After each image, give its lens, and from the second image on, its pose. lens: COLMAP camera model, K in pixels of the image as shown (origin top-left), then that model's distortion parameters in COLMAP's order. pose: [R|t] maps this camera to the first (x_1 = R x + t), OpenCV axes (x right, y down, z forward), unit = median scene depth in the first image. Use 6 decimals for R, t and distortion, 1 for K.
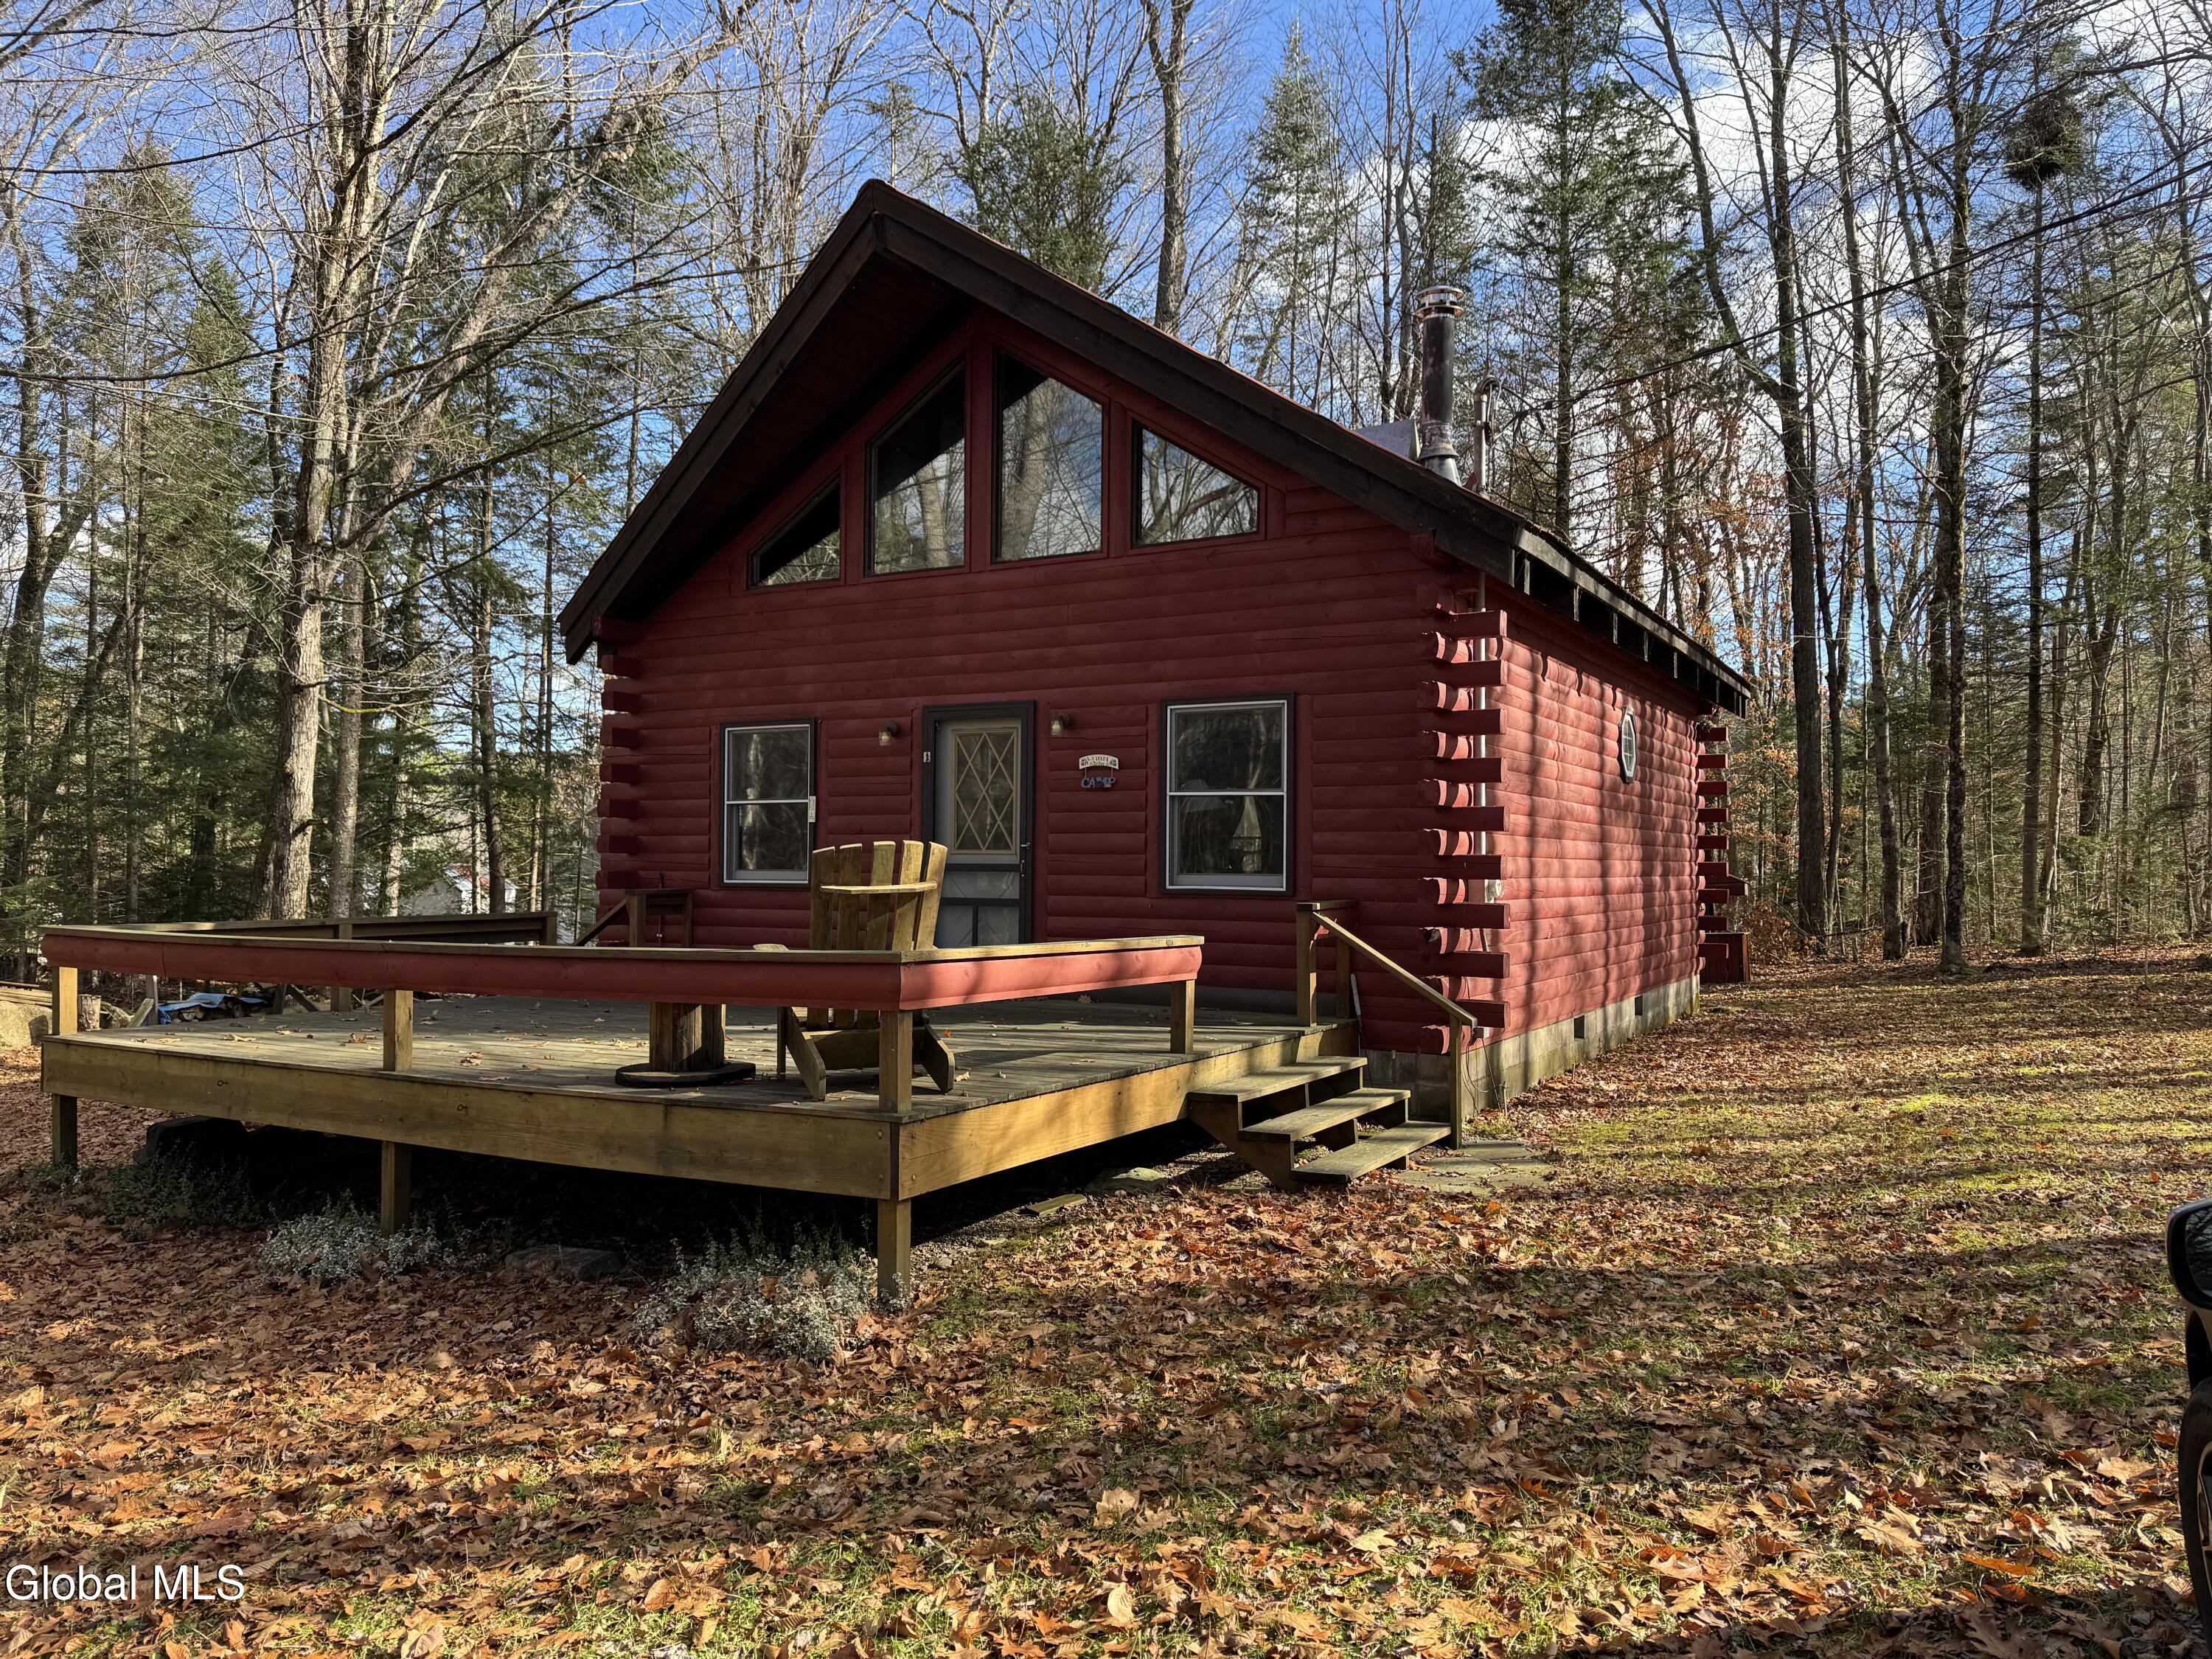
lens RADIAL K [[1552.7, 0, 1103.3], [0, 1552.7, 830.7], [0, 0, 1]] dist [0.060061, -0.069601]
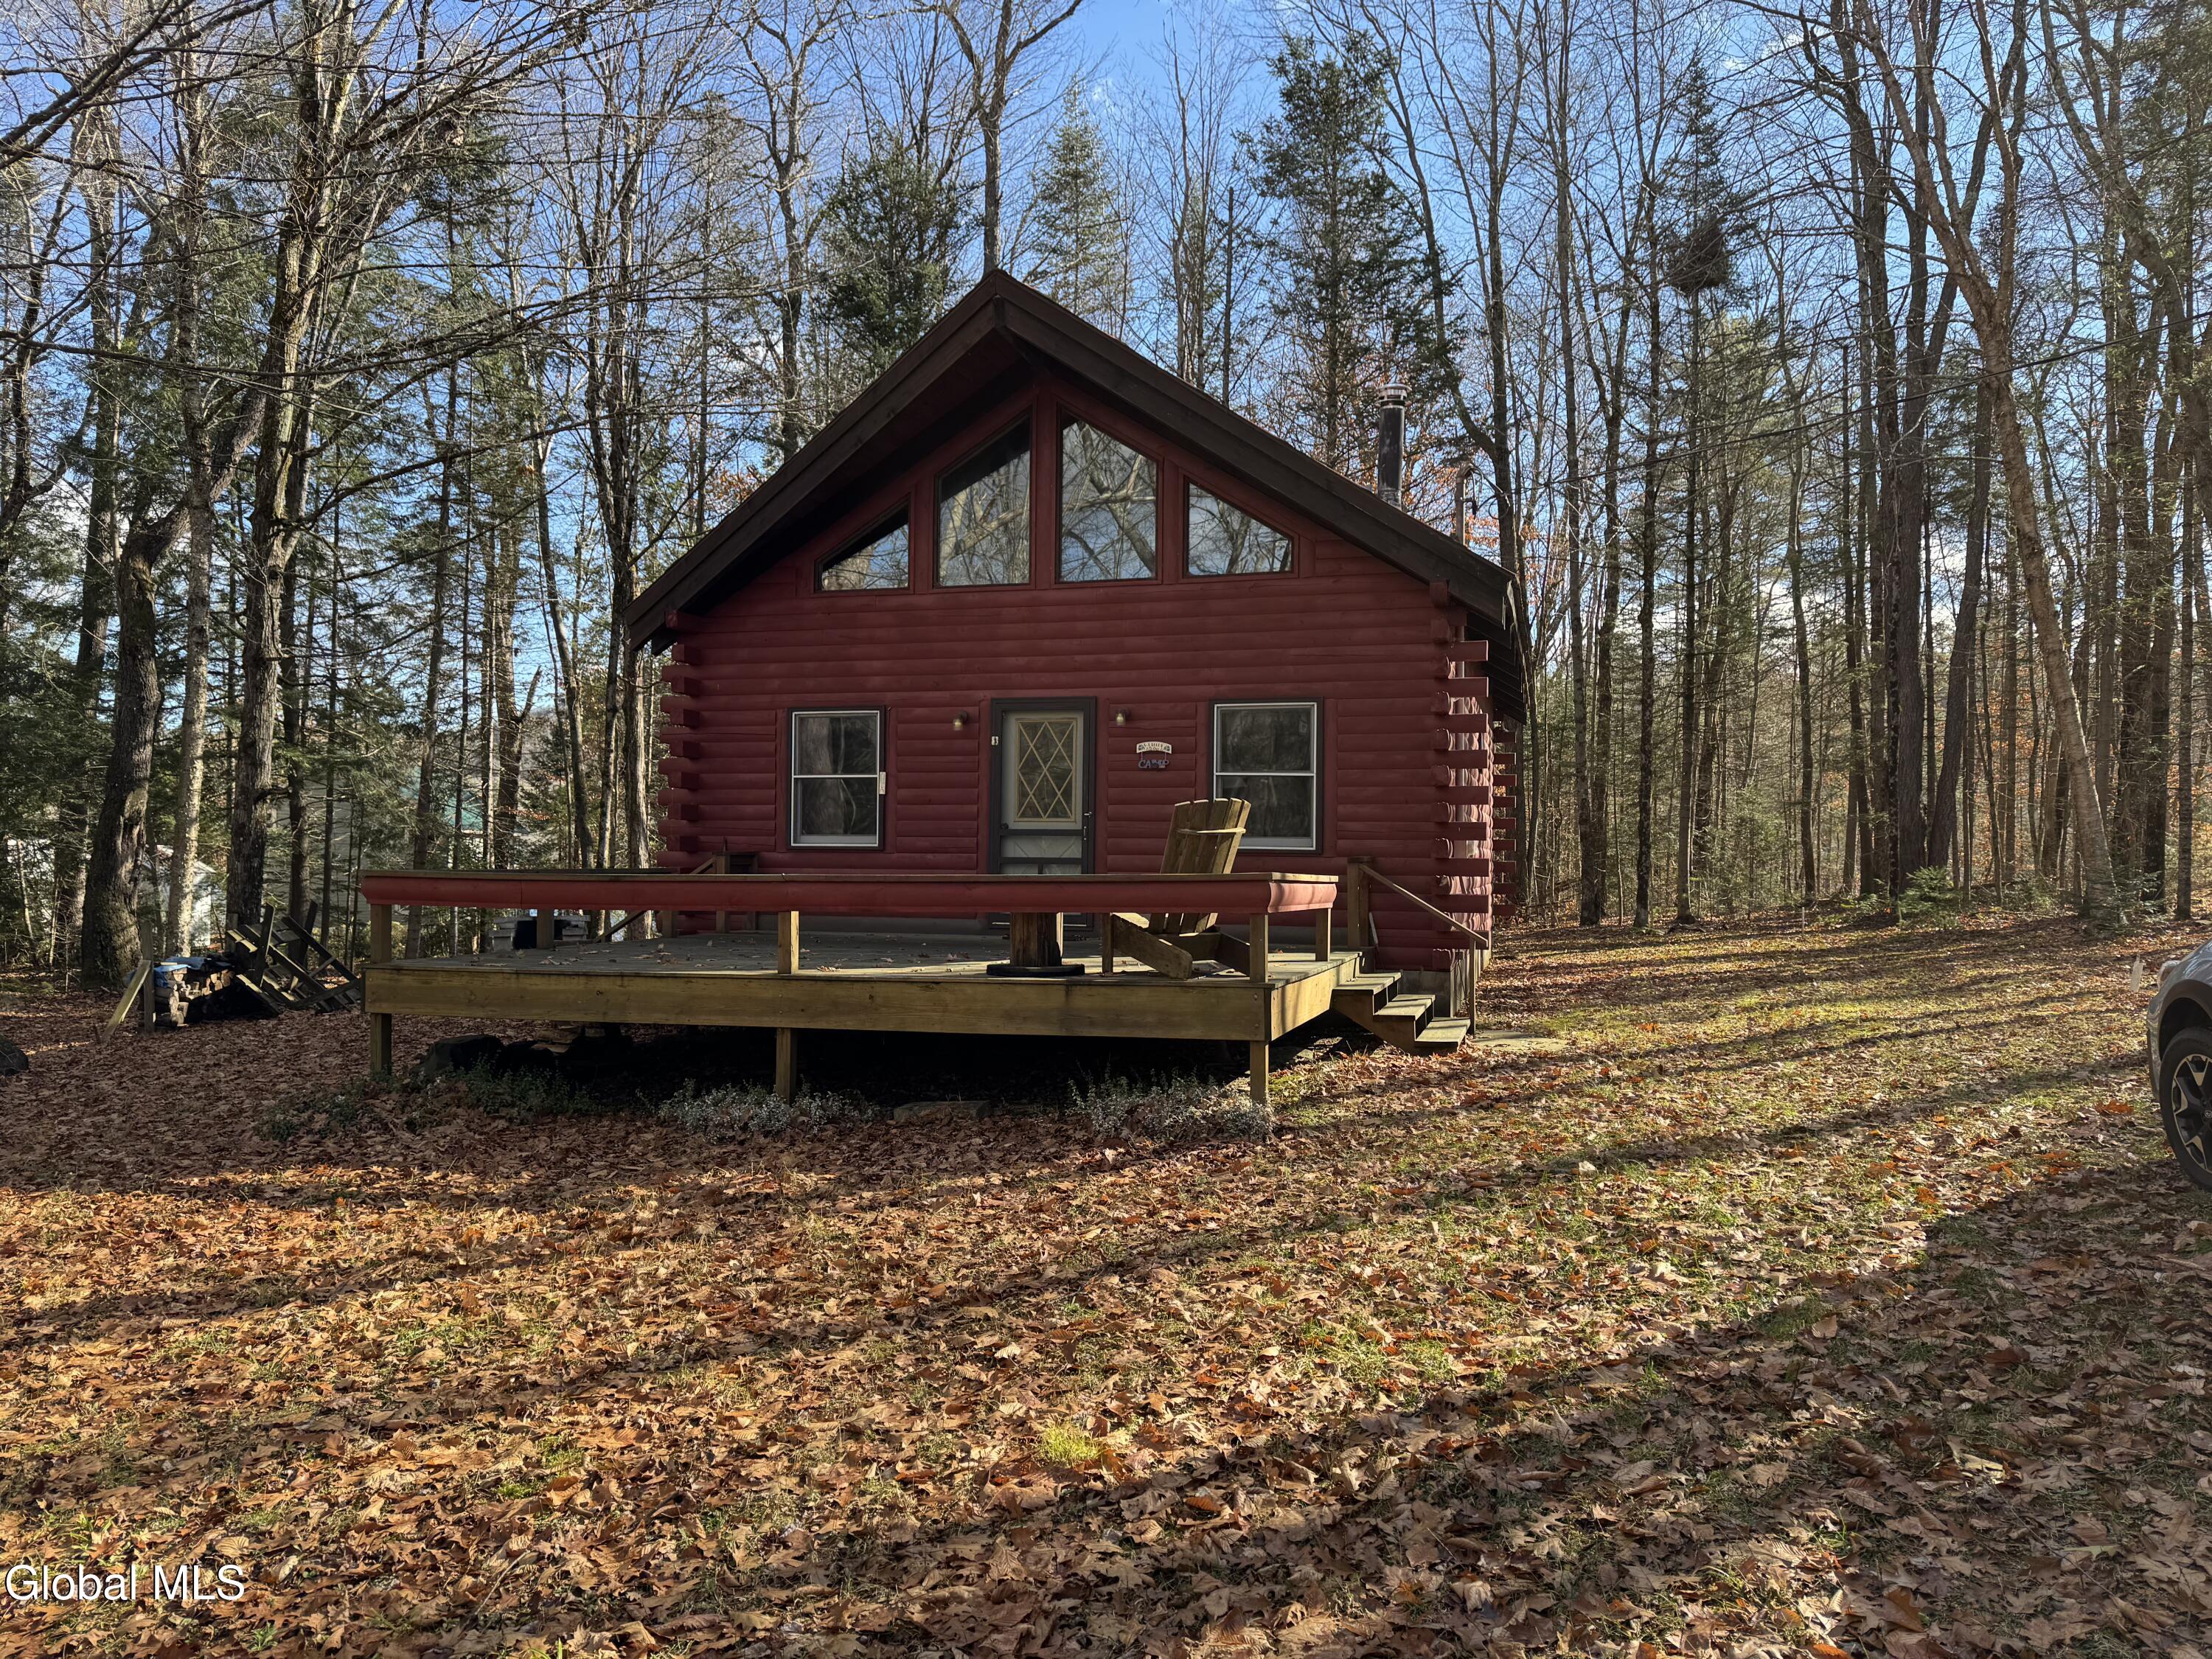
lens RADIAL K [[1552.7, 0, 1102.9], [0, 1552.7, 830.4], [0, 0, 1]] dist [0.060061, -0.069601]
pose [[0.972990, 0.009987, 0.230629, -0.324486], [-0.010622, 0.999942, 0.001510, 0.020396], [-0.230601, -0.003919, 0.973040, -0.200545]]
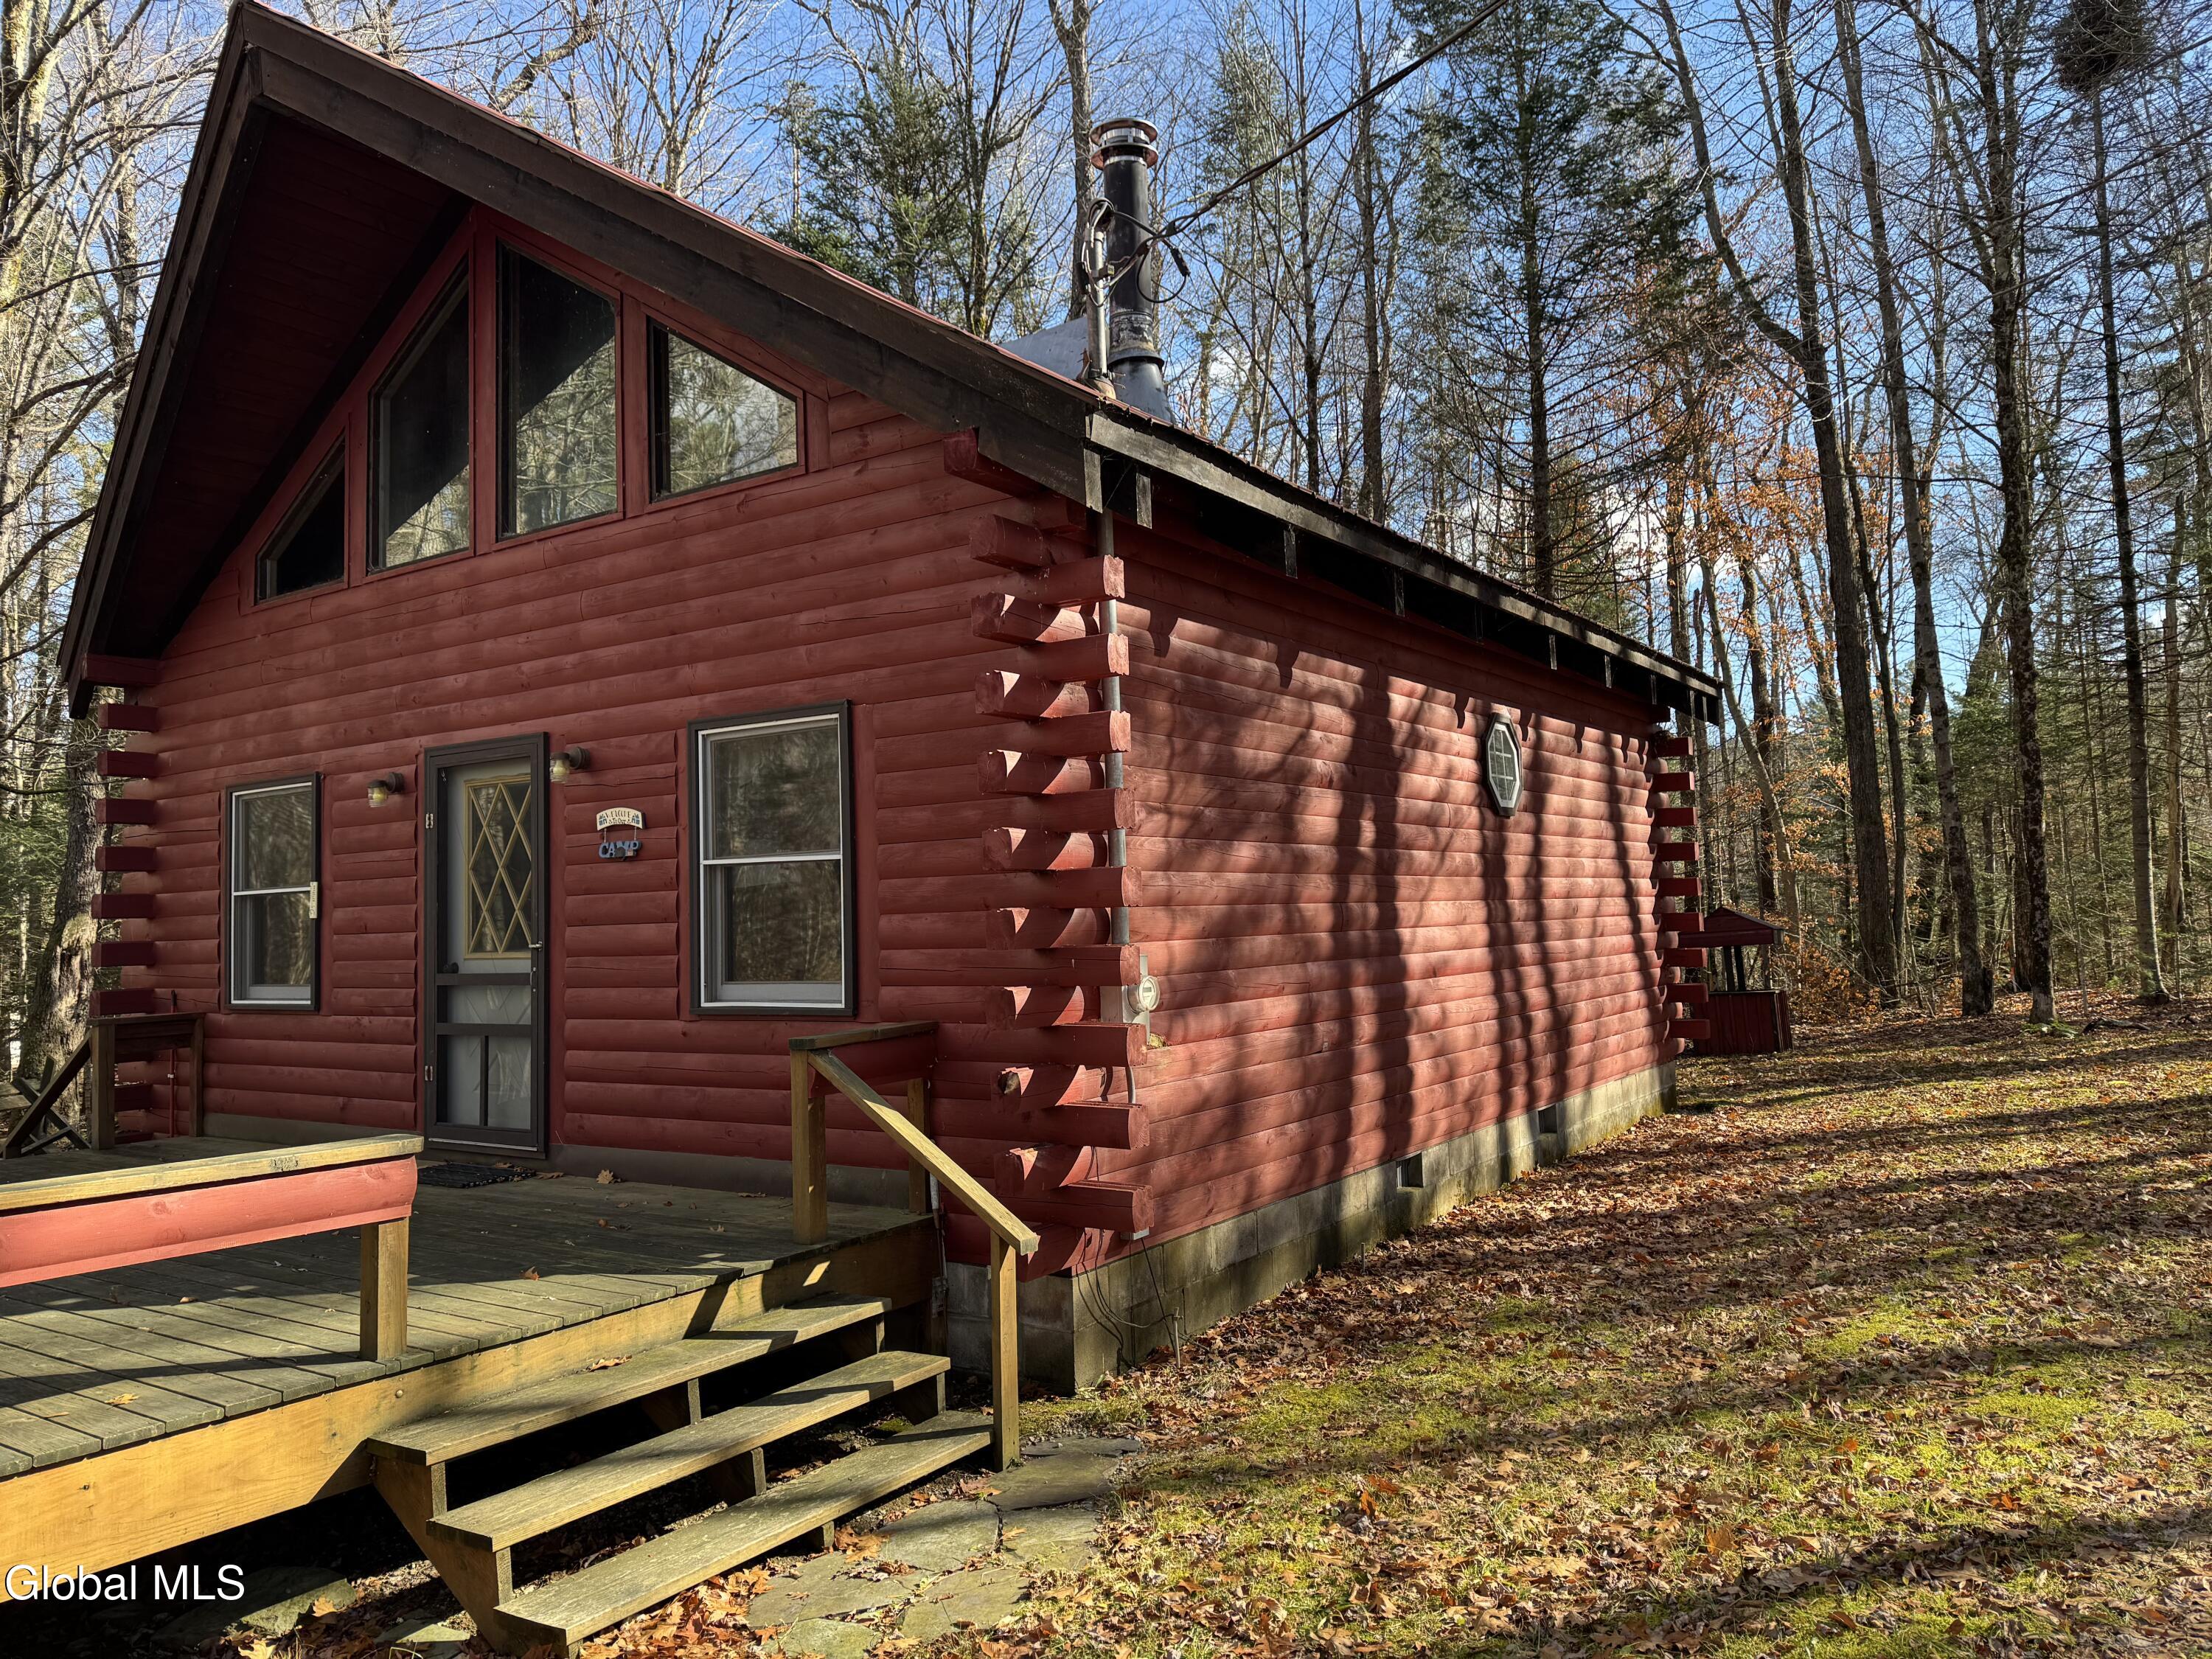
lens RADIAL K [[1552.7, 0, 1107.1], [0, 1552.7, 789.6], [0, 0, 1]] dist [0.060061, -0.069601]
pose [[0.996747, -0.041226, -0.069248, 0.252472], [0.037114, 0.997529, -0.059650, -0.008286], [0.071536, 0.056886, 0.995815, 0.332989]]
